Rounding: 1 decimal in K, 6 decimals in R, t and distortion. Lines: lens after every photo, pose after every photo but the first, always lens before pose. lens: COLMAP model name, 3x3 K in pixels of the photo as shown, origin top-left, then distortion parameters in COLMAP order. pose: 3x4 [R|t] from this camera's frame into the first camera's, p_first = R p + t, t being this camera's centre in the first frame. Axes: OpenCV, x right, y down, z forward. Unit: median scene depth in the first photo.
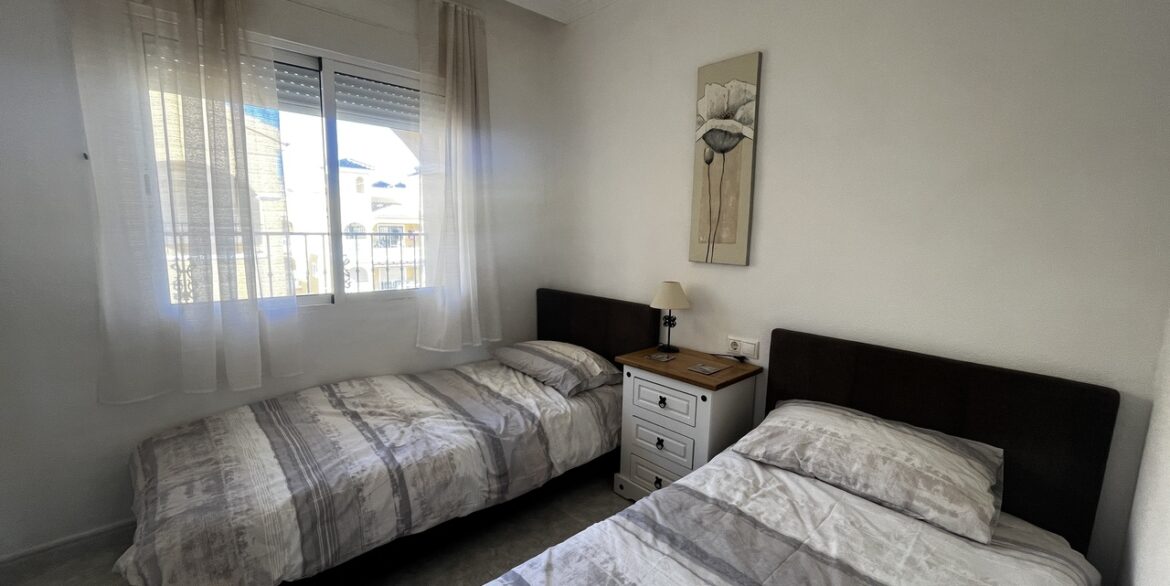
lens RADIAL K [[471.9, 0, 587.4], [0, 471.9, 292.1], [0, 0, 1]] dist [-0.002914, -0.000400]
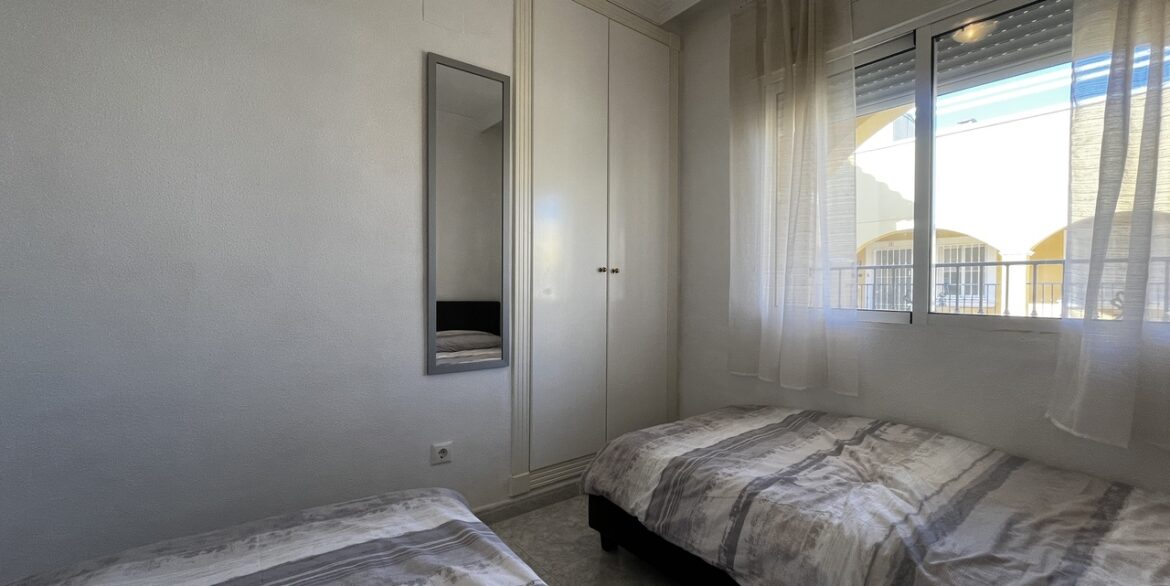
lens RADIAL K [[471.9, 0, 587.4], [0, 471.9, 292.1], [0, 0, 1]] dist [-0.002914, -0.000400]
pose [[-0.095781, -0.018661, -0.995228, 0.396236], [-0.151587, 0.988436, -0.003945, 0.076410], [0.983792, 0.150486, -0.097502, 0.701758]]
